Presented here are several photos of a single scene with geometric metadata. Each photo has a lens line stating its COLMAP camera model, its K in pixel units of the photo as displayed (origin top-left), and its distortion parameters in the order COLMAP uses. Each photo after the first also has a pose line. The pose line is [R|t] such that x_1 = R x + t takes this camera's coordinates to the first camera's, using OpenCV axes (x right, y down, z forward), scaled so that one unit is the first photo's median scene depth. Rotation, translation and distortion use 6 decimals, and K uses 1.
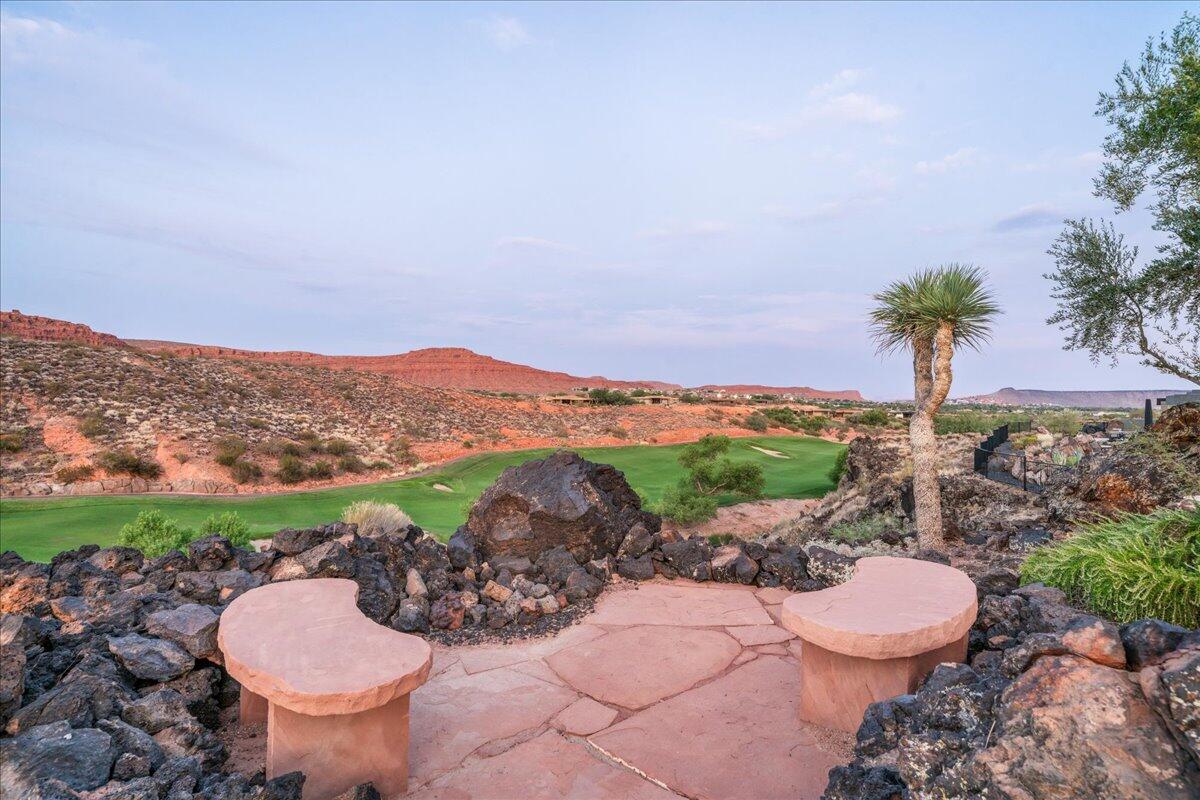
lens RADIAL K [[594.2, 0, 599.4], [0, 594.2, 400.7], [0, 0, 1]] dist [-0.000631, -0.001072]
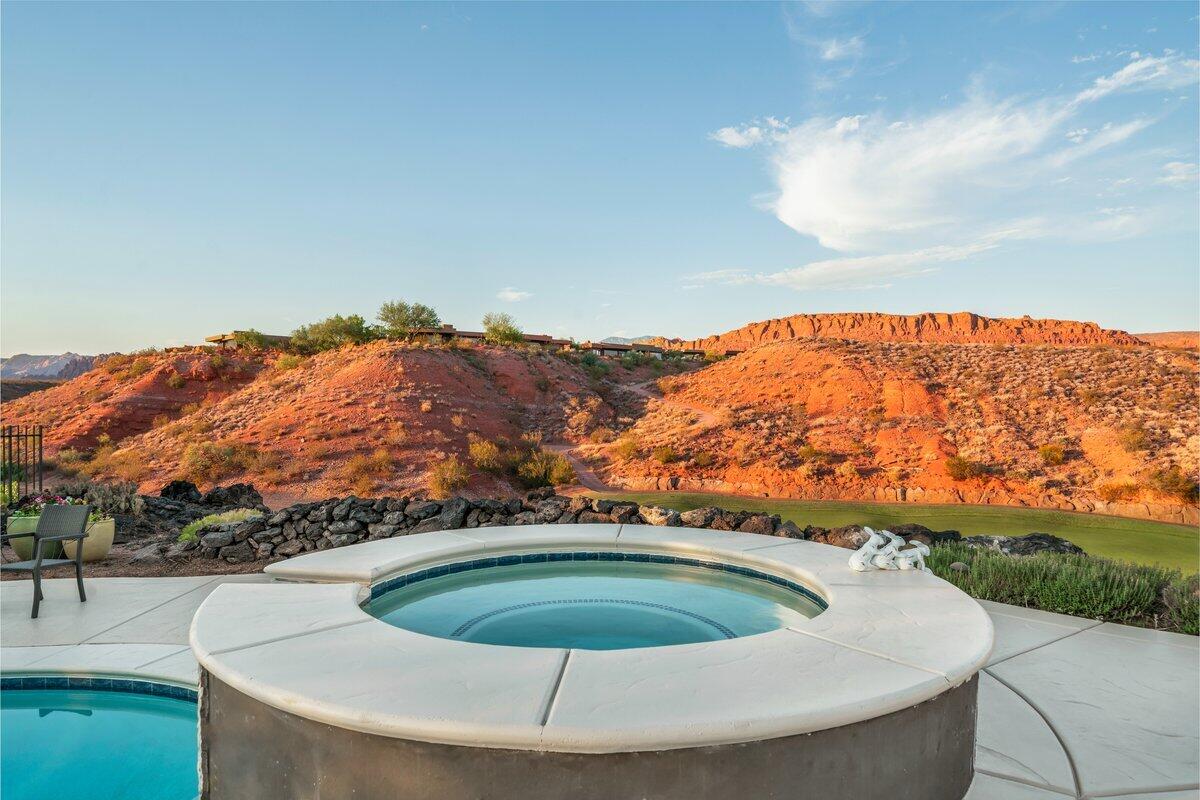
lens RADIAL K [[741.9, 0, 595.9], [0, 741.9, 409.6], [0, 0, 1]] dist [-0.002966, 0.005640]
pose [[0.265890, -0.000996, -0.964003, -0.017076], [0.003382, 0.999994, -0.000101, -0.003335], [0.963997, -0.003234, 0.265892, -0.039365]]
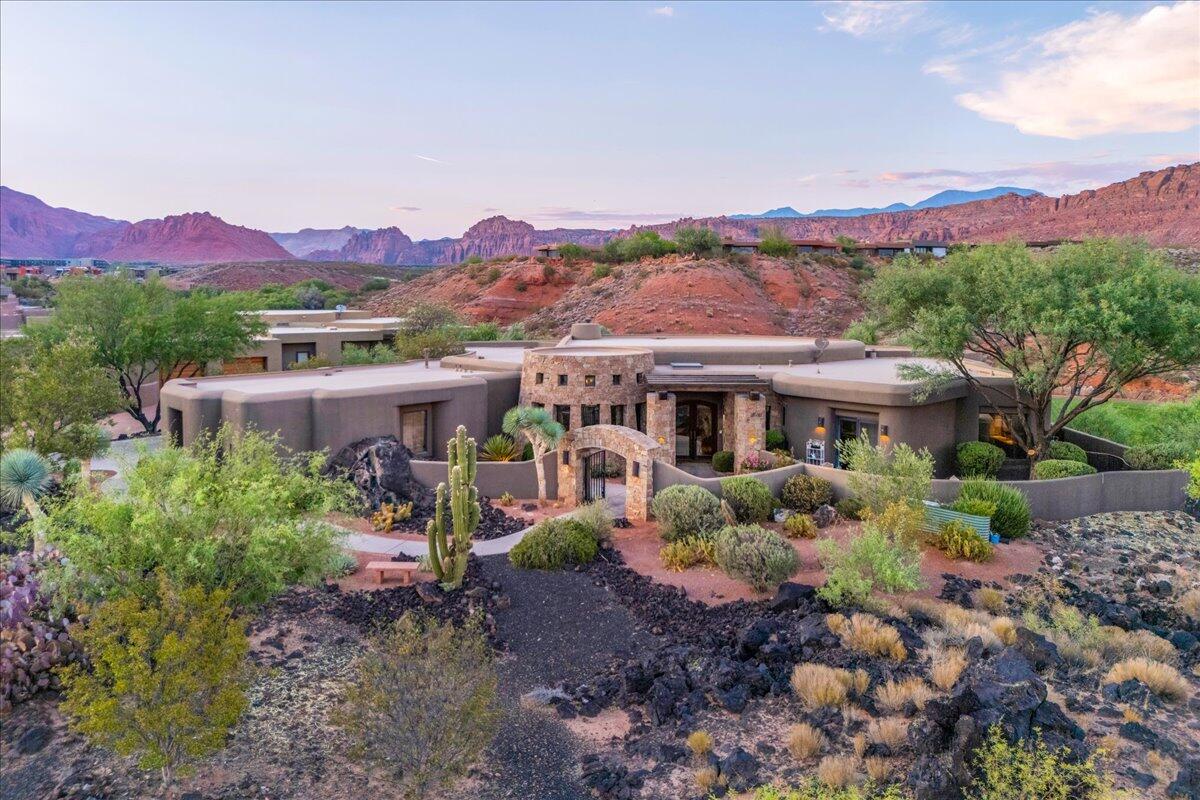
lens RADIAL K [[895.9, 0, 596.7], [0, 895.9, 398.2], [0, 0, 1]] dist [0.073937, -0.078912]
pose [[-0.076874, 0.123137, -0.989408, 0.756033], [0.000127, 0.992345, 0.123493, -0.070743], [0.997041, 0.009368, -0.076301, -0.080092]]
